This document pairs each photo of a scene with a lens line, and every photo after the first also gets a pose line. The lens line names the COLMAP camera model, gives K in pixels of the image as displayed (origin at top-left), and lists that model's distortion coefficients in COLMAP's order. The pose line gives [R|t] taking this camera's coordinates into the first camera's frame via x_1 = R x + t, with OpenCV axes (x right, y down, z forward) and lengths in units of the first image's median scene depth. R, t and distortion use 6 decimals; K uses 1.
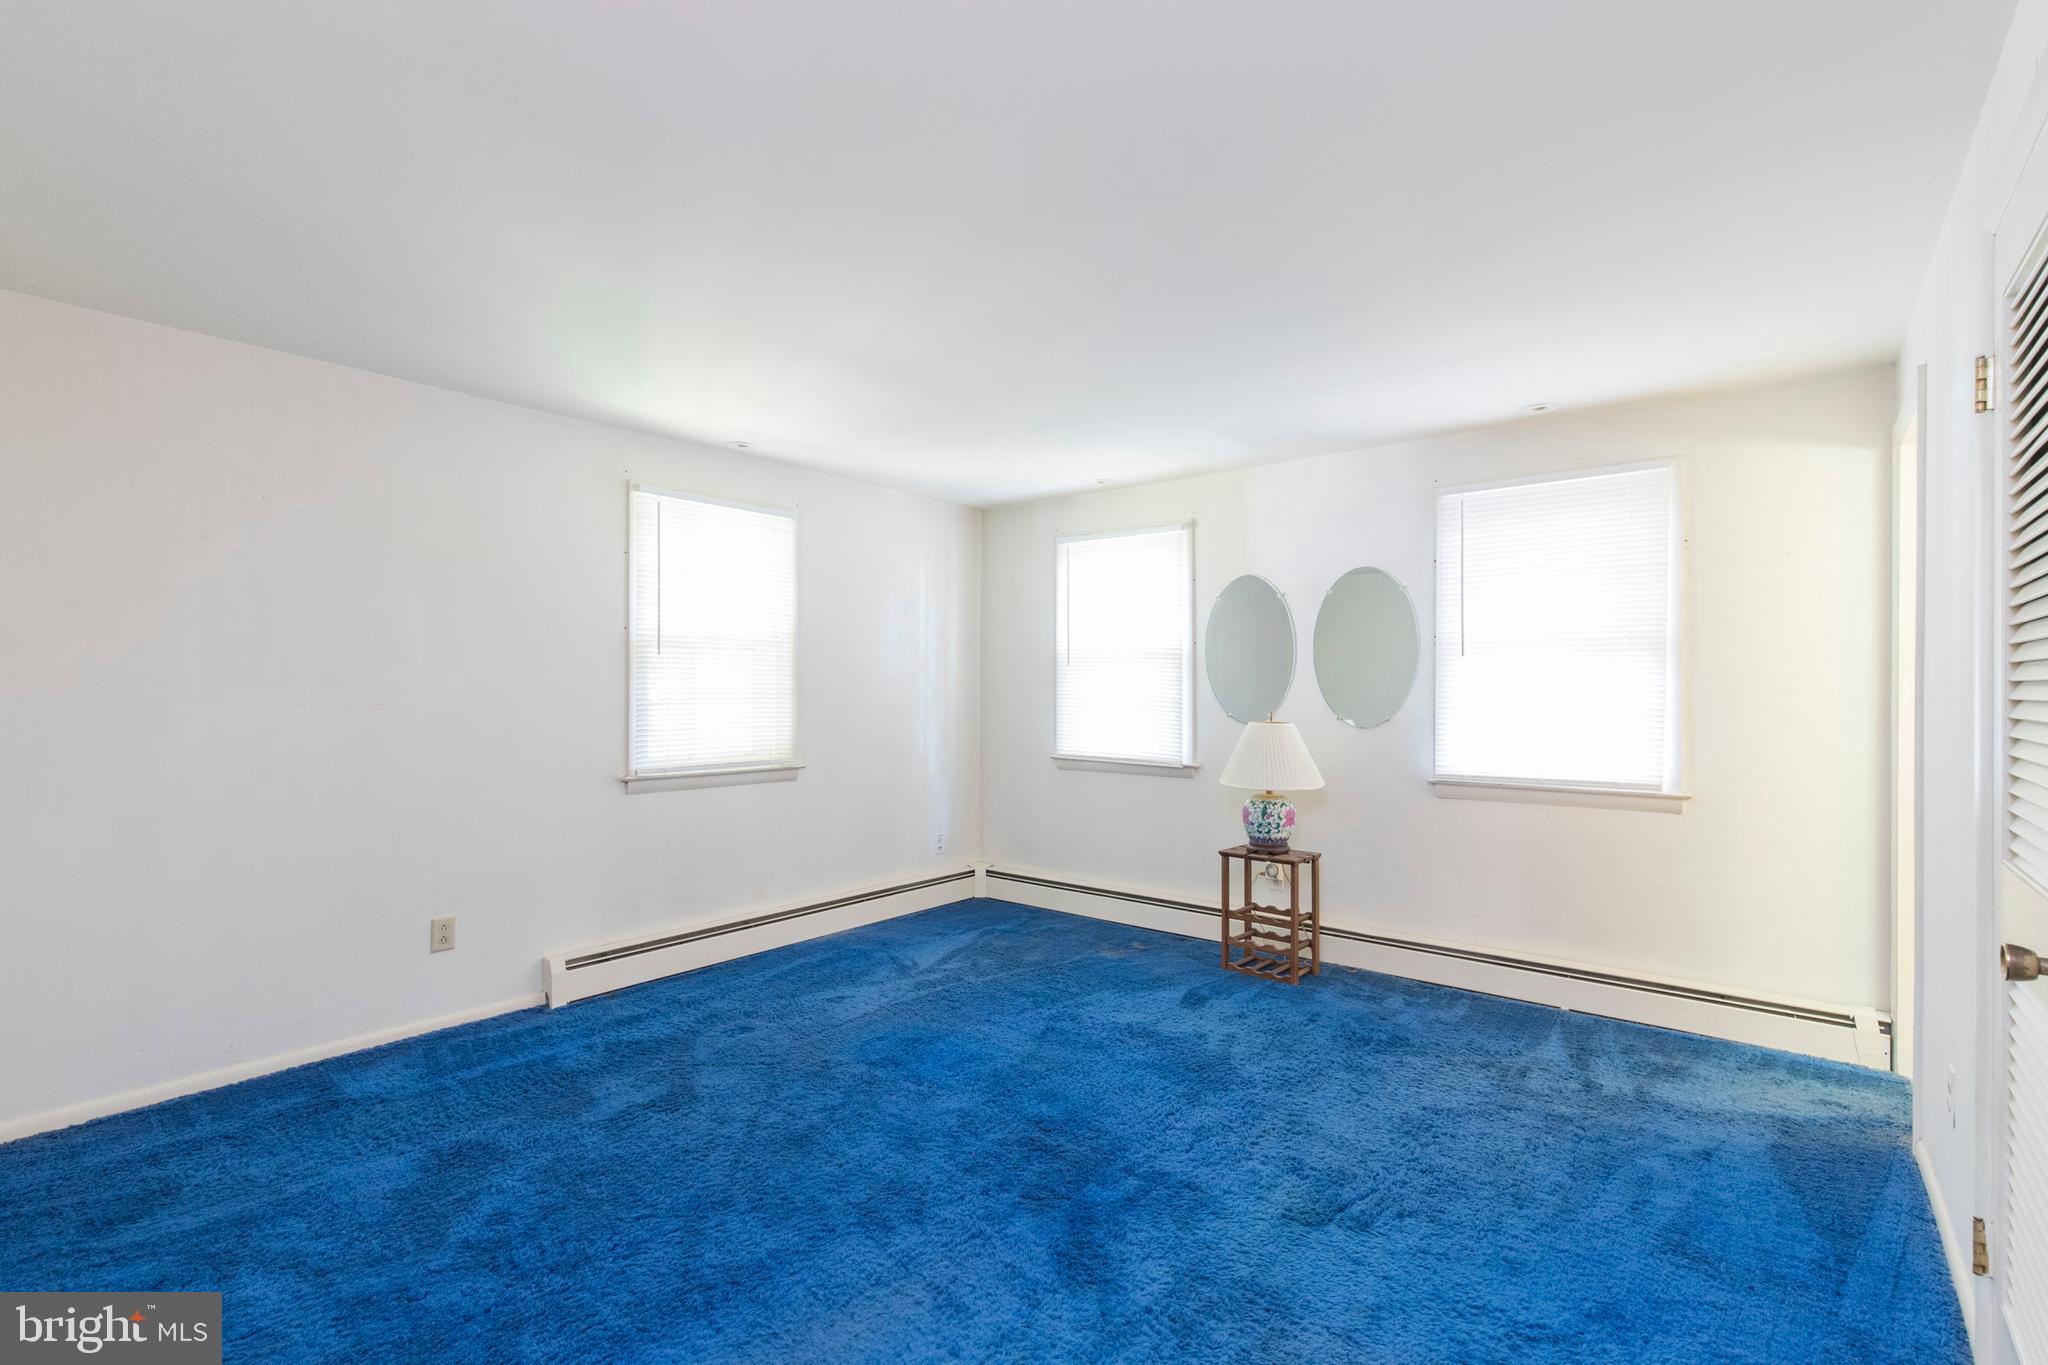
lens RADIAL K [[926.4, 0, 1014.1], [0, 926.4, 686.0], [0, 0, 1]] dist [0.005631, -0.000050]
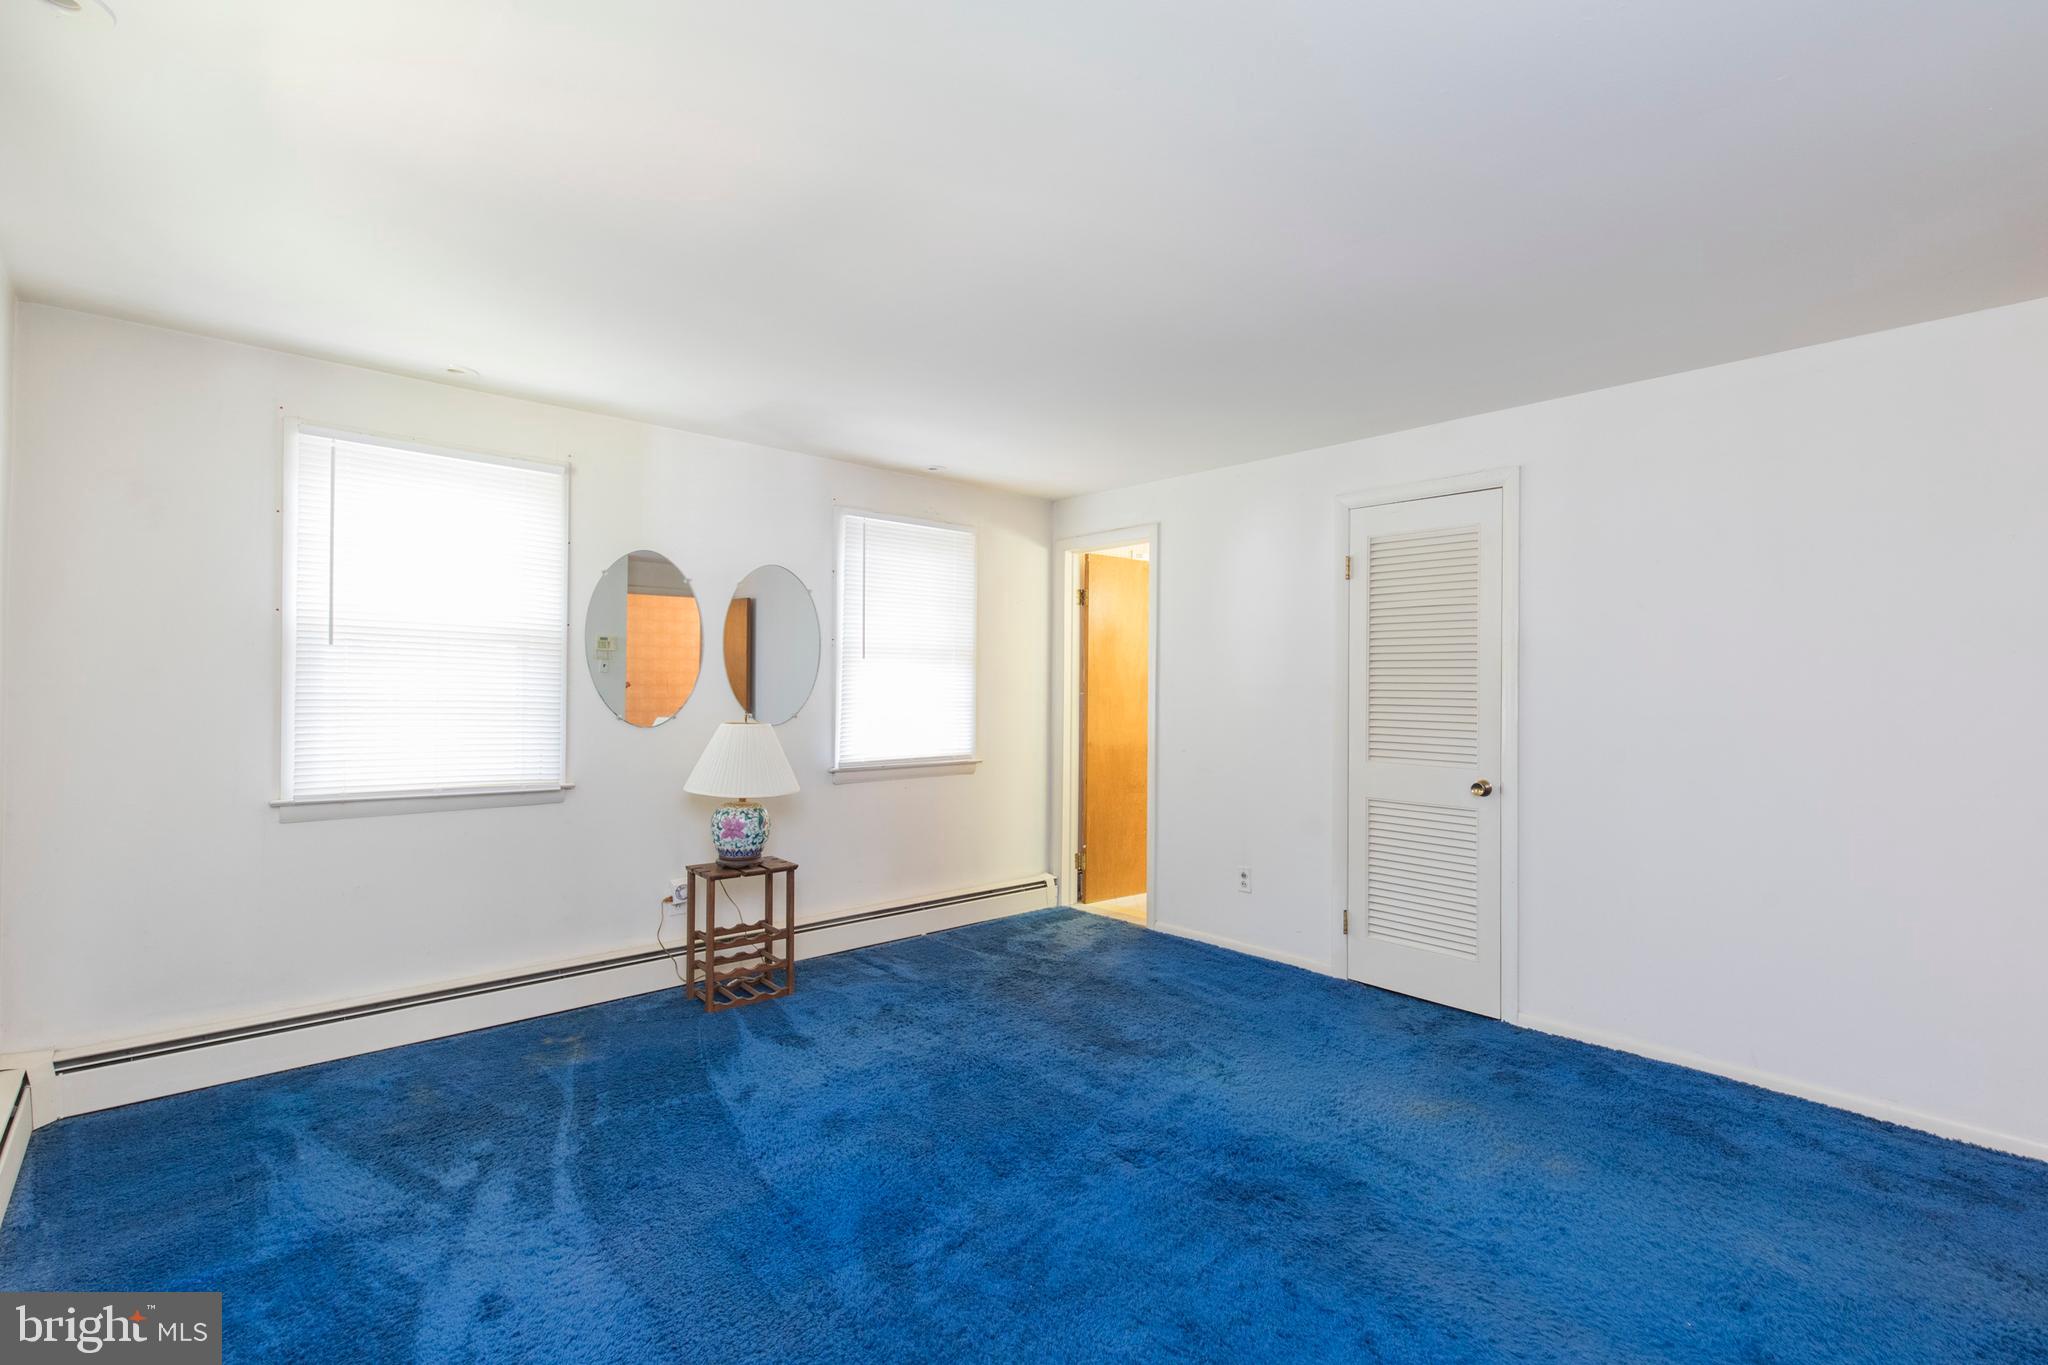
lens RADIAL K [[926.4, 0, 1012.6], [0, 926.4, 683.3], [0, 0, 1]] dist [0.005631, -0.000050]
pose [[0.154810, 0.010808, 0.987885, -0.589288], [-0.003527, 0.999940, -0.010387, 0.009773], [-0.987938, -0.001876, 0.154839, 0.602824]]
